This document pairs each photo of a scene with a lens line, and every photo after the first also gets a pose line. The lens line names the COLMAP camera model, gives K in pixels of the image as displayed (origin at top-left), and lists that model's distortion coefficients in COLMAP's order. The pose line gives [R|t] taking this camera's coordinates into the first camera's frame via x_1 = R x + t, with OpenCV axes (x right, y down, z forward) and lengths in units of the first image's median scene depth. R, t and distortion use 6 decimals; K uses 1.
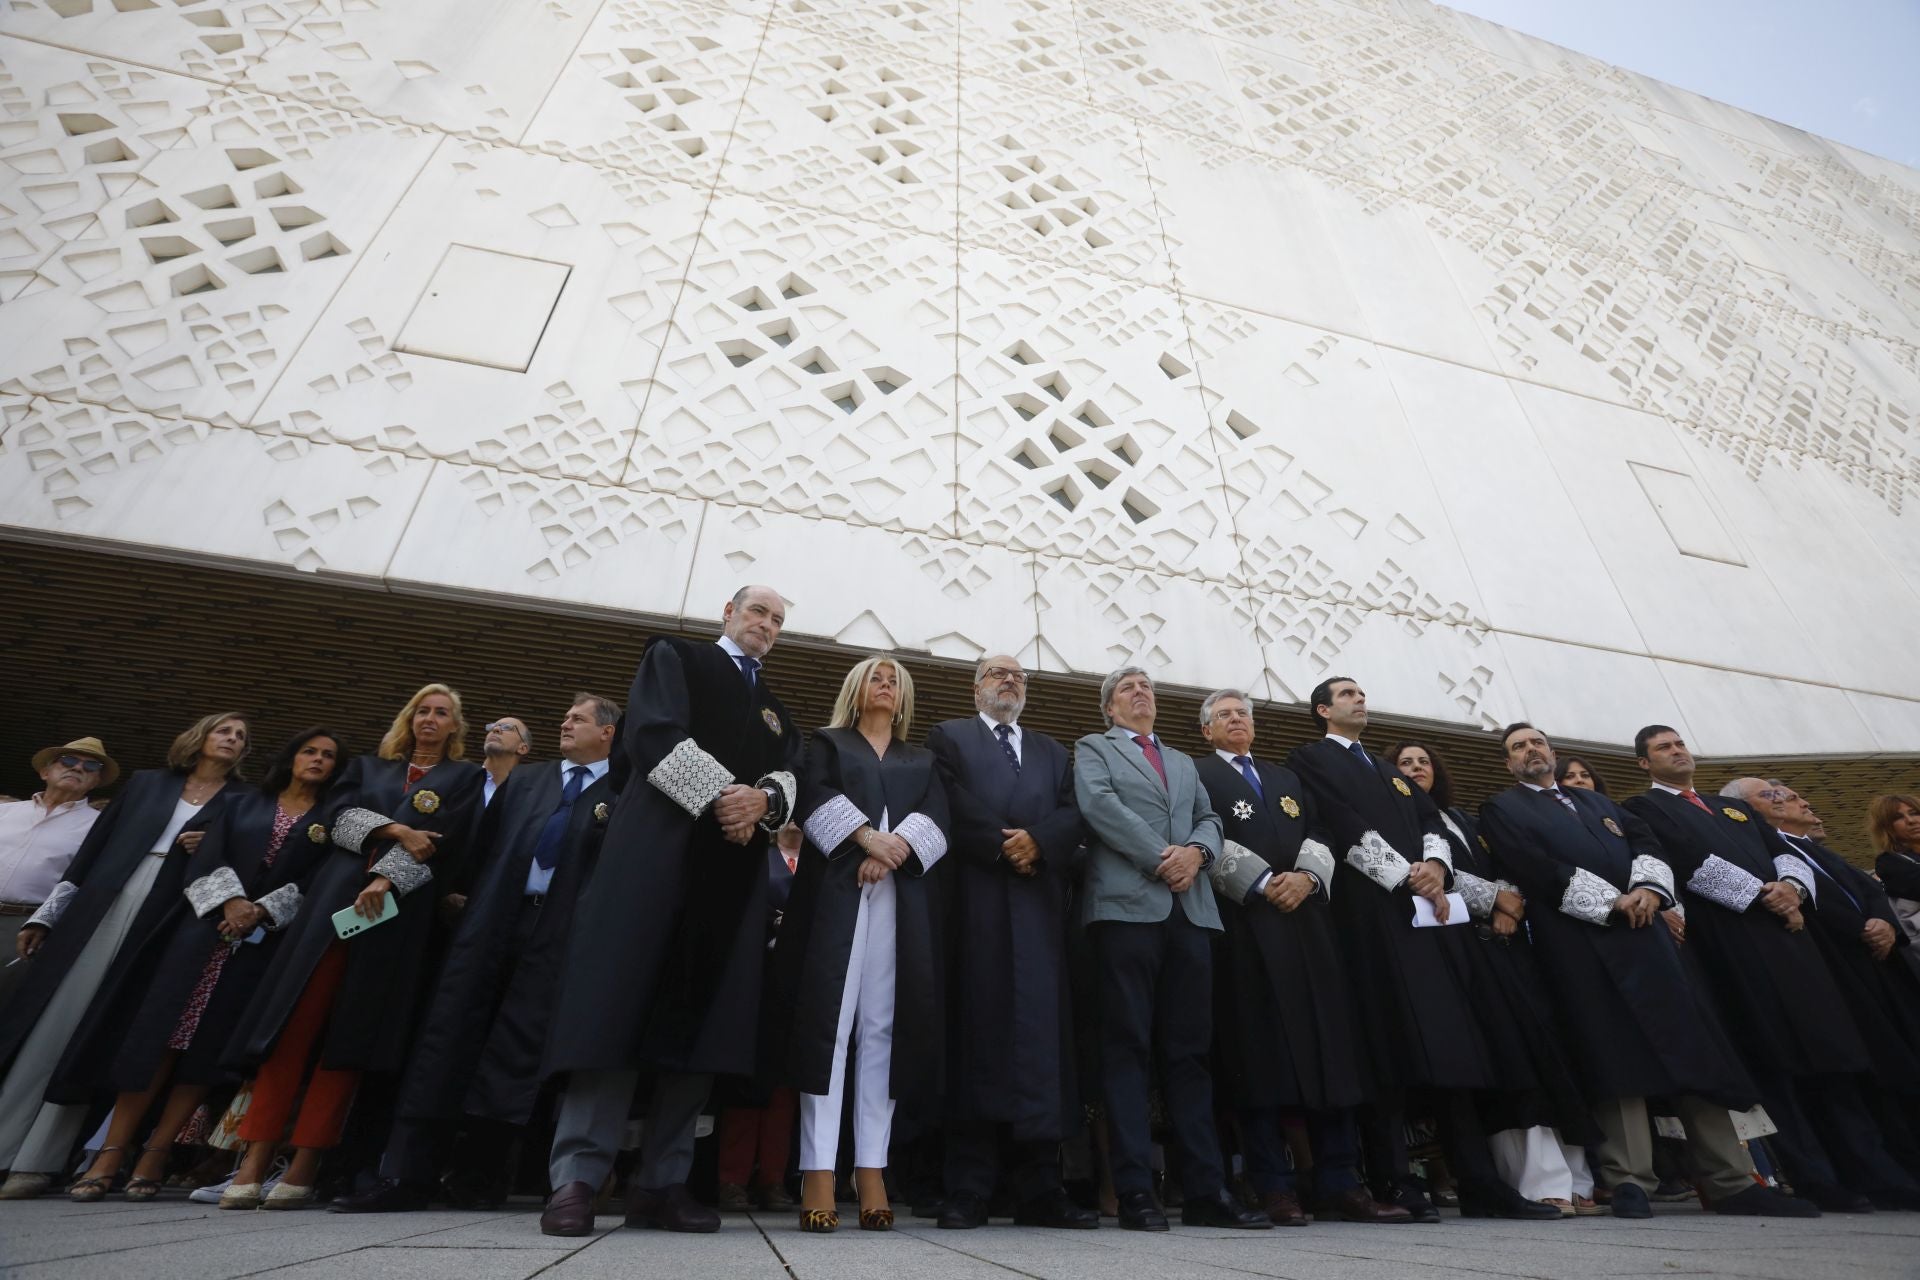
lens RADIAL K [[879.2, 0, 971.7], [0, 879.2, 629.9], [0, 0, 1]] dist [-0.055569, 0.020119]
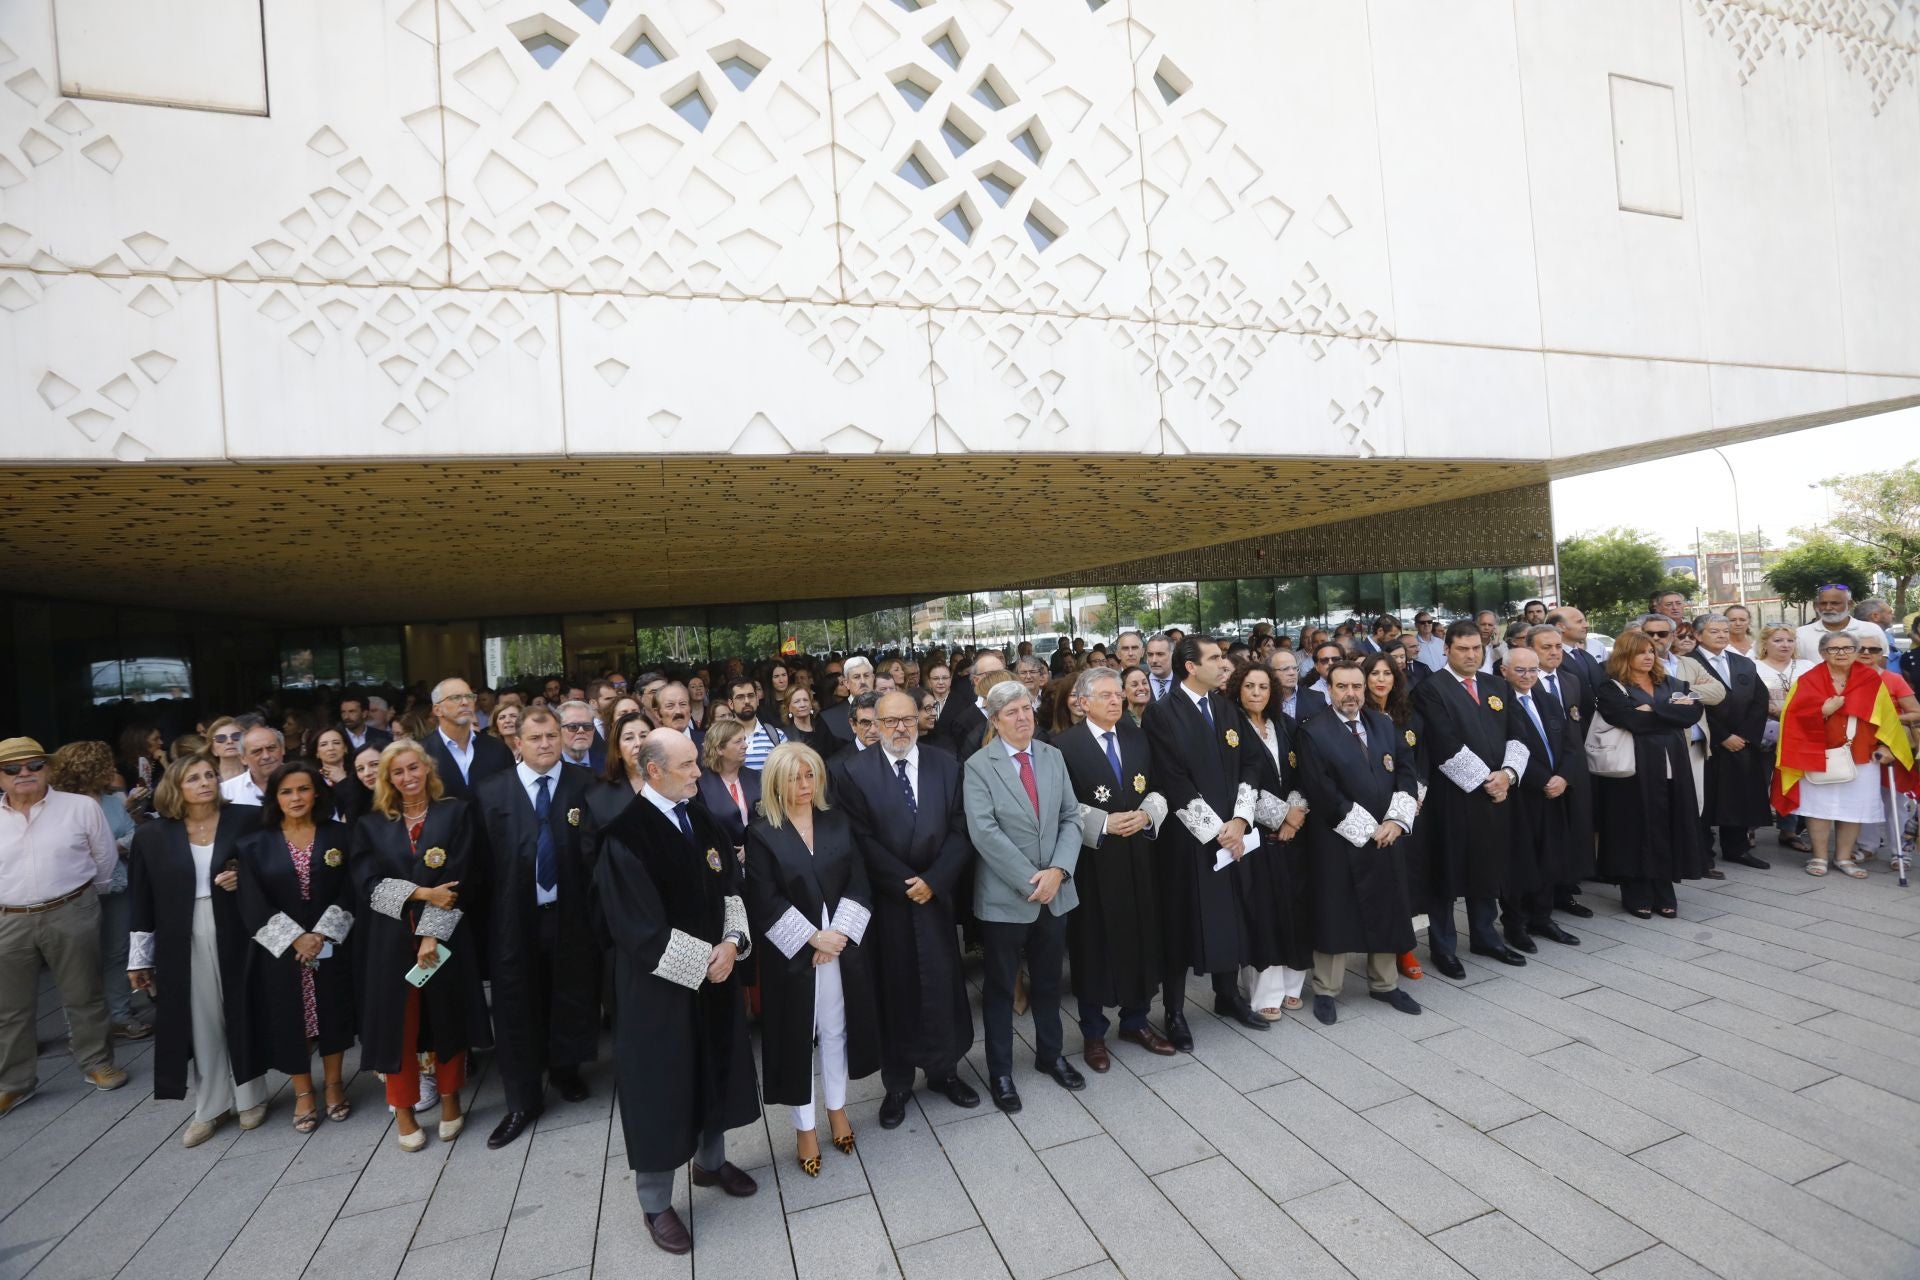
lens RADIAL K [[881.0, 0, 964.6], [0, 881.0, 632.8], [0, 0, 1]] dist [-0.057984, 0.021439]
pose [[0.995249, -0.063734, 0.073604, 0.017907], [0.012340, 0.832446, 0.553969, -0.301082], [-0.096578, -0.550429, 0.829277, 0.042786]]
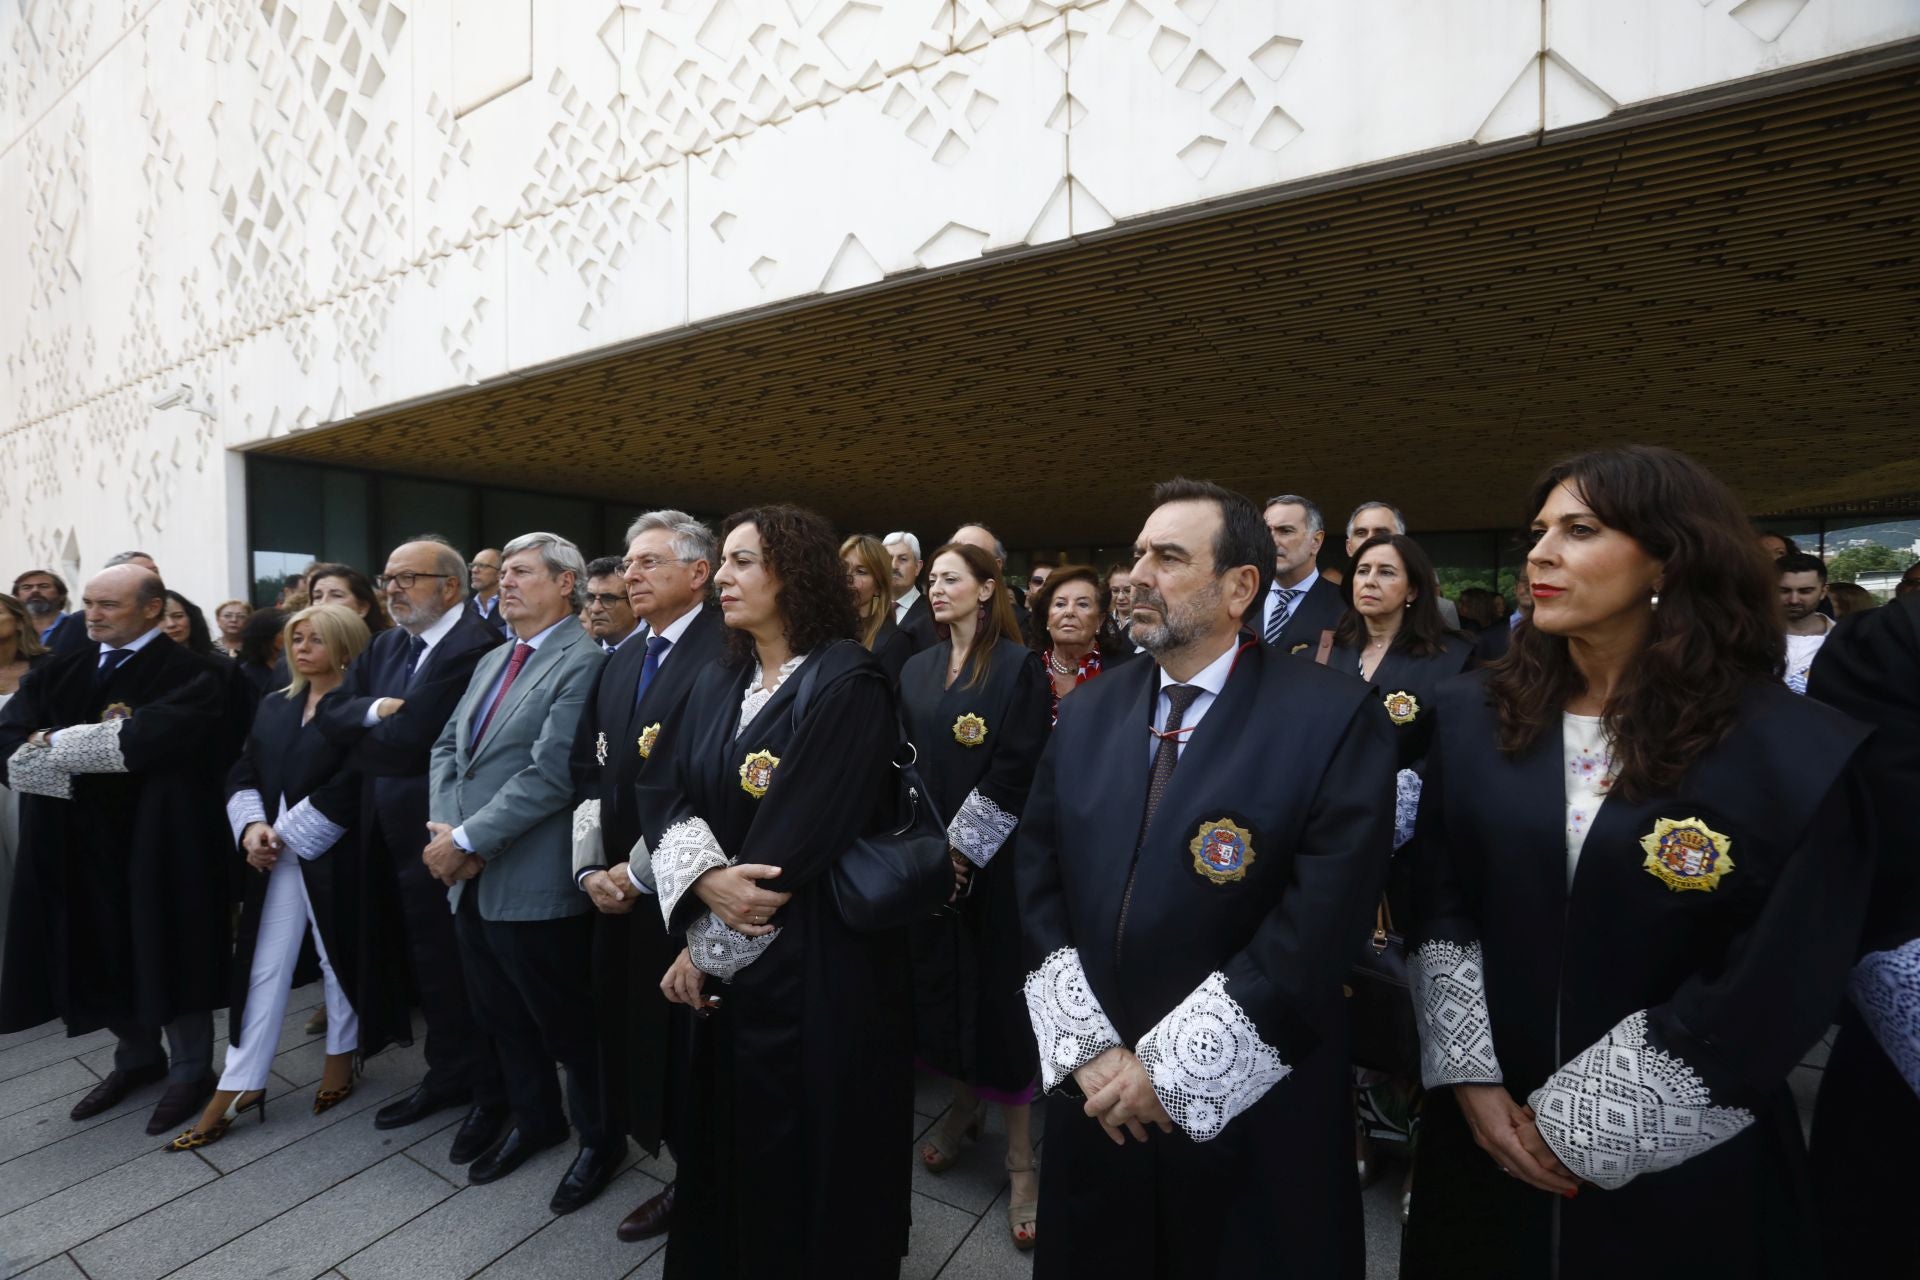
lens RADIAL K [[879.2, 0, 960.1], [0, 879.2, 638.6], [0, 0, 1]] dist [-0.055569, 0.020119]
pose [[0.713211, 0.017800, -0.700723, 0.419388], [0.393612, 0.817012, 0.421381, -0.013478], [0.580000, -0.576347, 0.575695, 0.360273]]
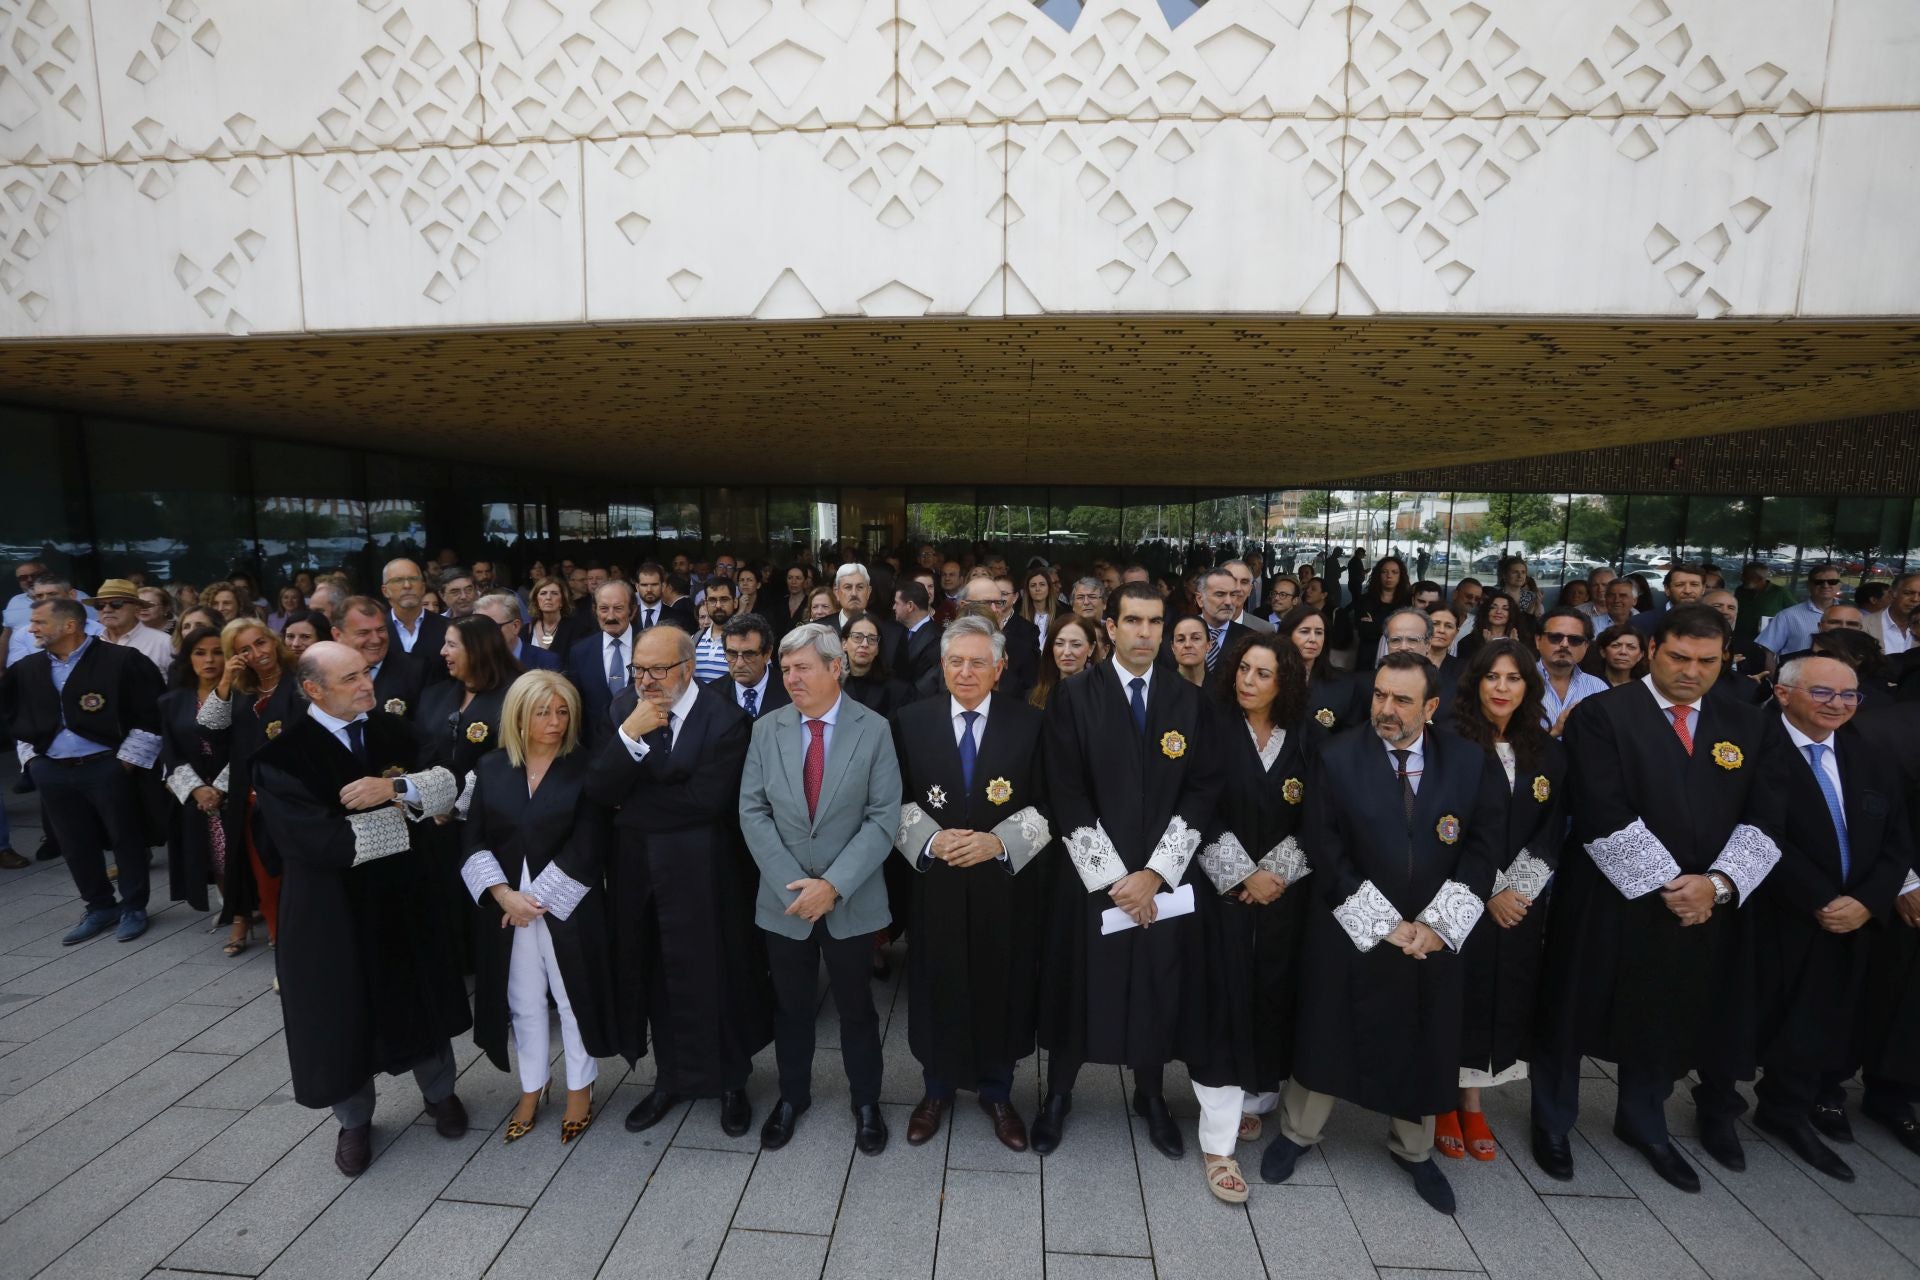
lens RADIAL K [[882.1, 0, 952.8], [0, 882.1, 637.7], [0, 0, 1]] dist [-0.054806, 0.019923]
pose [[0.946655, 0.048993, -0.318504, 0.264857], [0.171035, 0.761285, 0.625453, -0.210099], [0.273115, -0.646563, 0.712295, 0.202341]]
